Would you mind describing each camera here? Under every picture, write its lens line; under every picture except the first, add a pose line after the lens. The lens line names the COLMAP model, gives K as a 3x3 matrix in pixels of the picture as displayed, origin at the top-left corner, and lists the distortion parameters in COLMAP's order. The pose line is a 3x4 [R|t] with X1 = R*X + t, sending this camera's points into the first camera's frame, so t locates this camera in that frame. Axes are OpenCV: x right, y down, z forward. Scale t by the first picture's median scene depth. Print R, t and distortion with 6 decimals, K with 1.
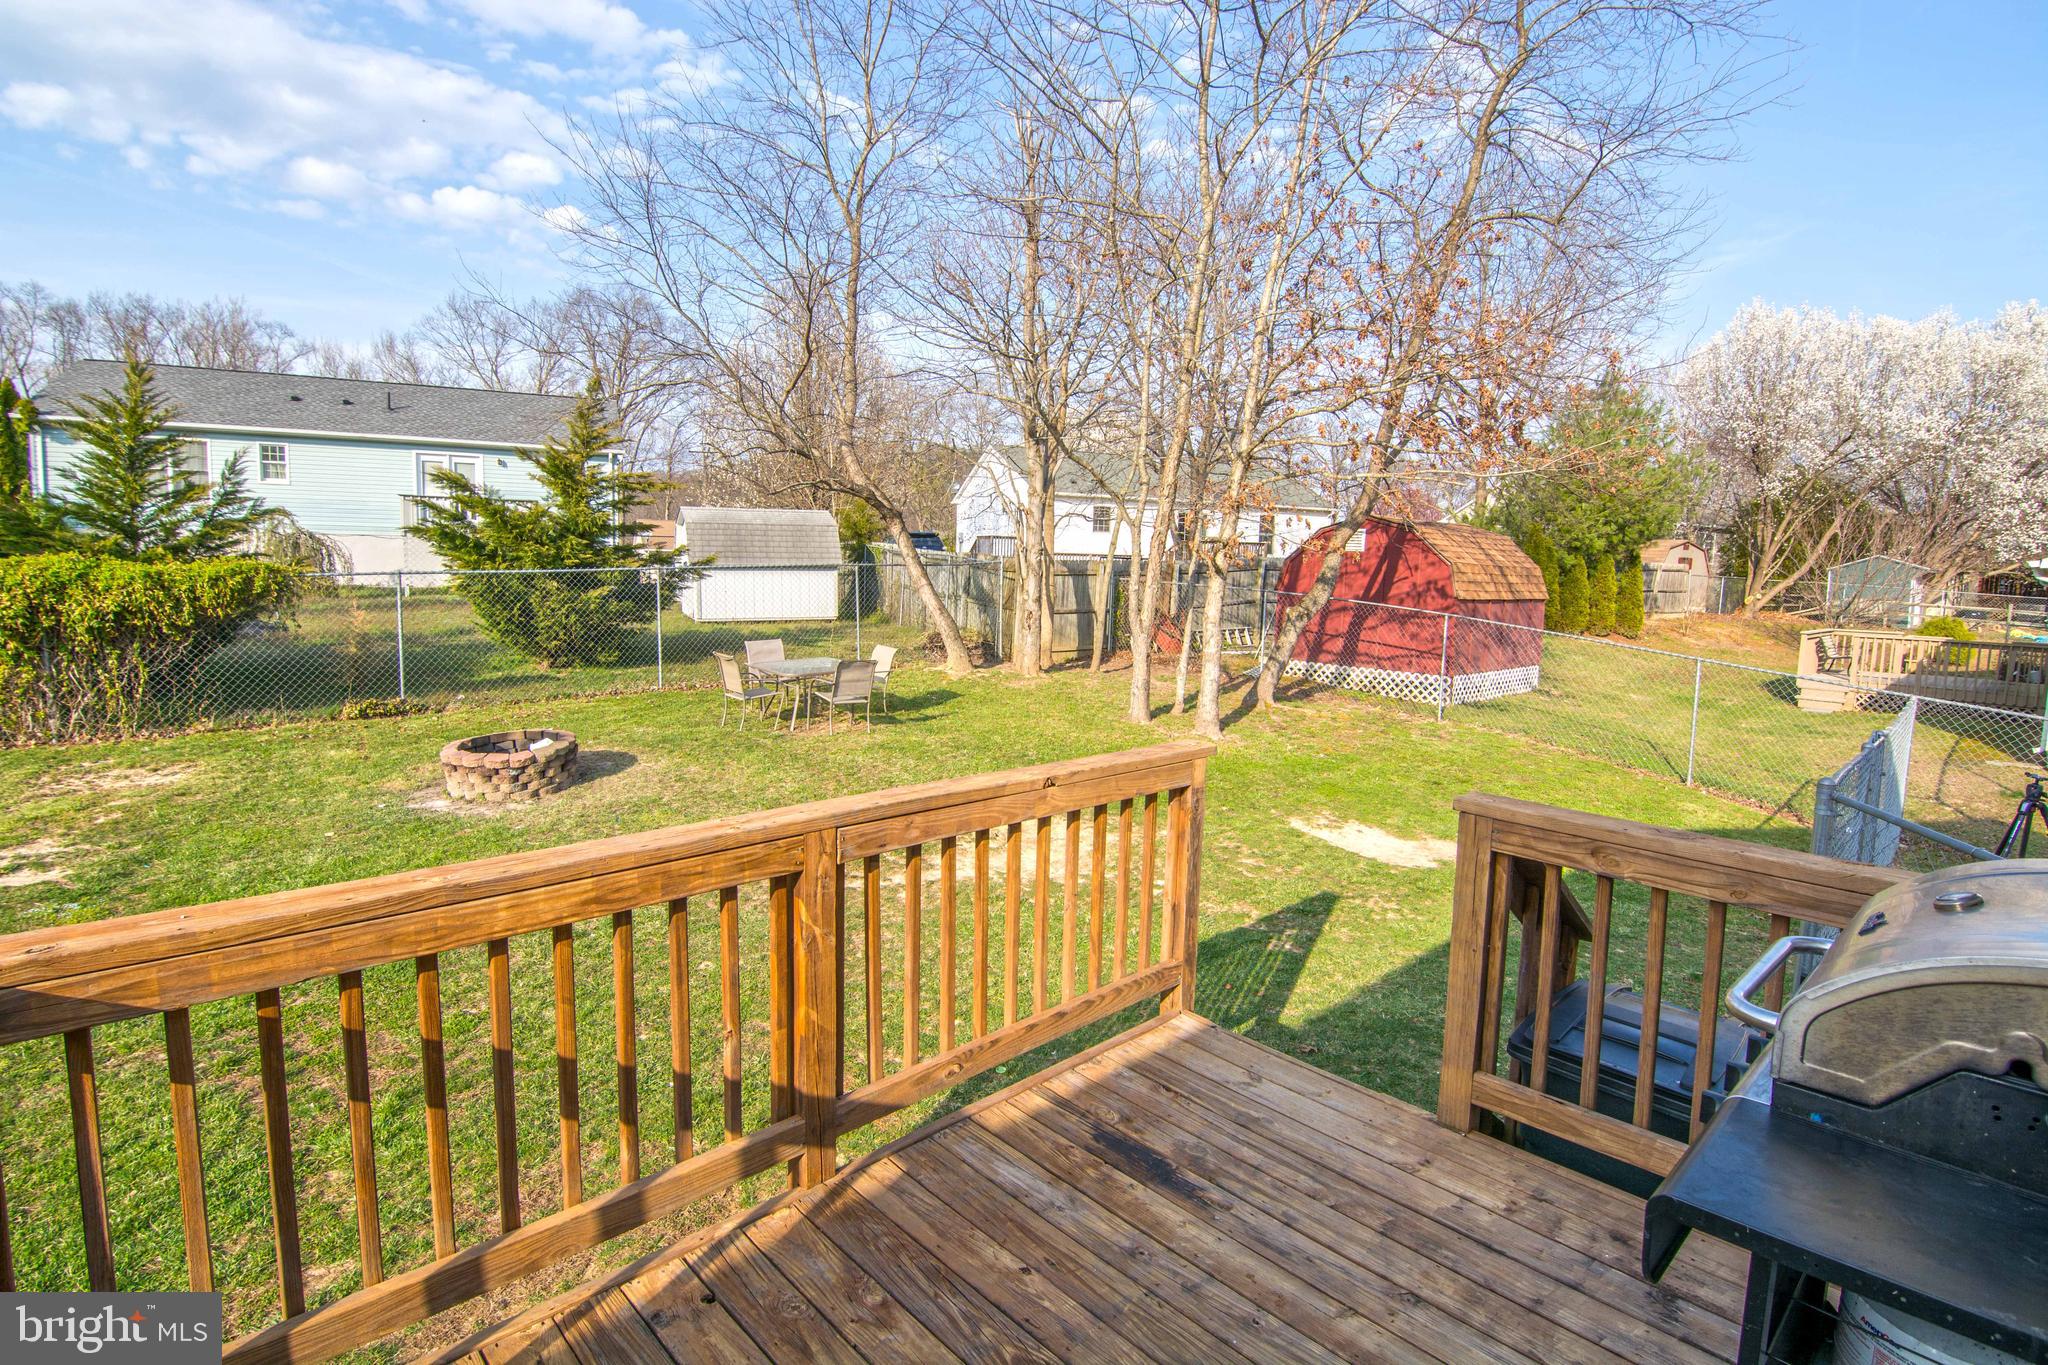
lens RADIAL K [[1007.8, 0, 1011.5], [0, 1007.8, 674.1], [0, 0, 1]] dist [-0.001842, -0.012453]
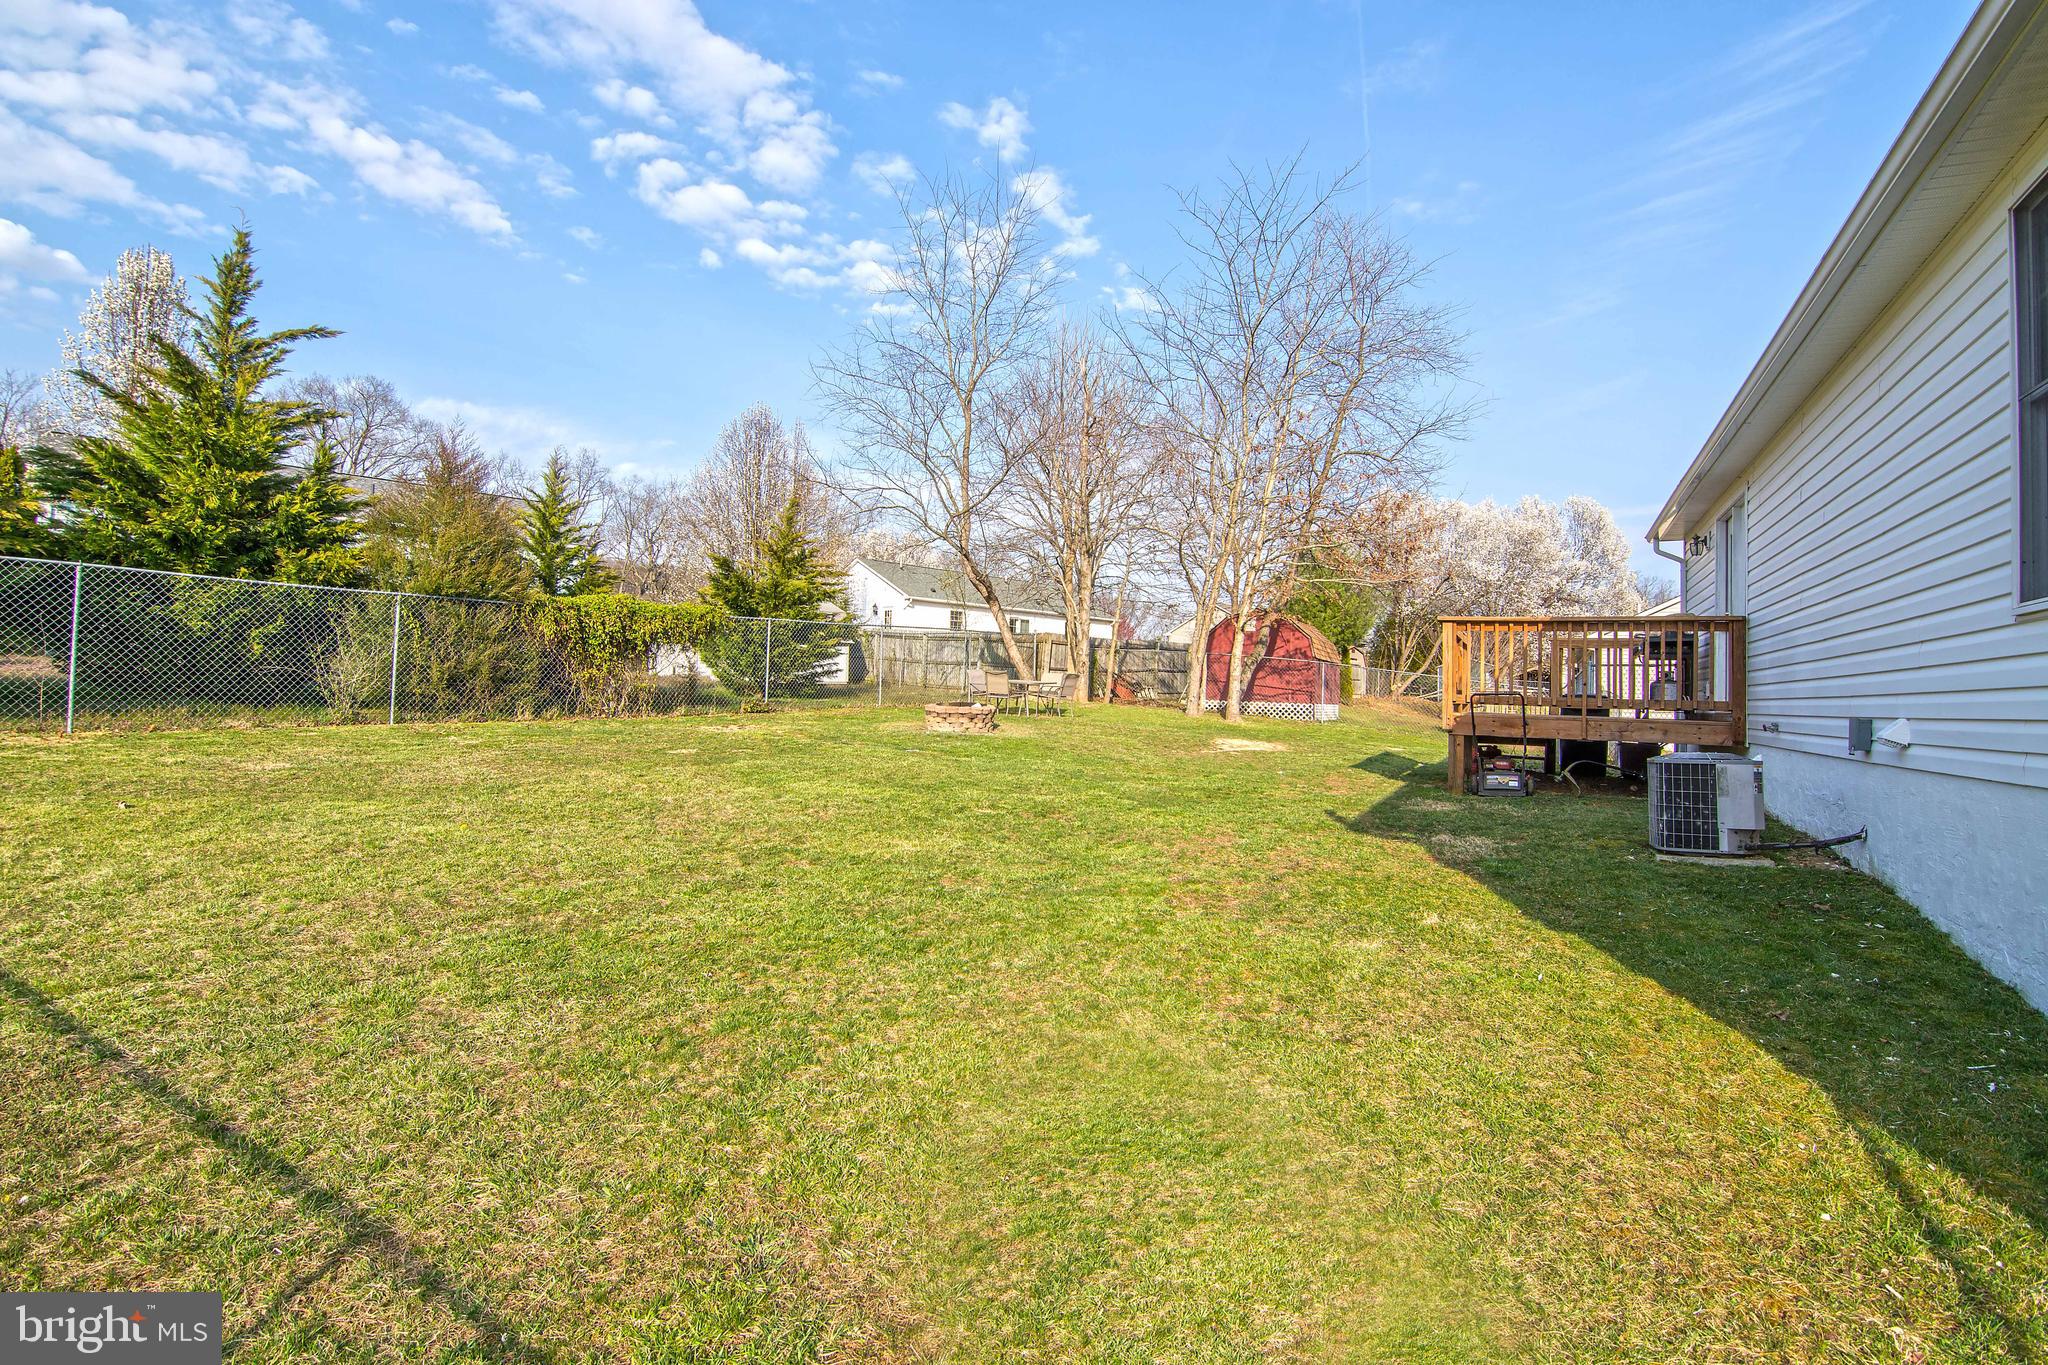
lens RADIAL K [[1007.8, 0, 1011.5], [0, 1007.8, 674.1], [0, 0, 1]] dist [-0.001842, -0.012453]
pose [[0.947408, 0.020149, 0.319392, -0.539862], [0.013751, 0.994531, -0.103530, 0.110377], [-0.319731, 0.102477, 0.941950, -0.393999]]
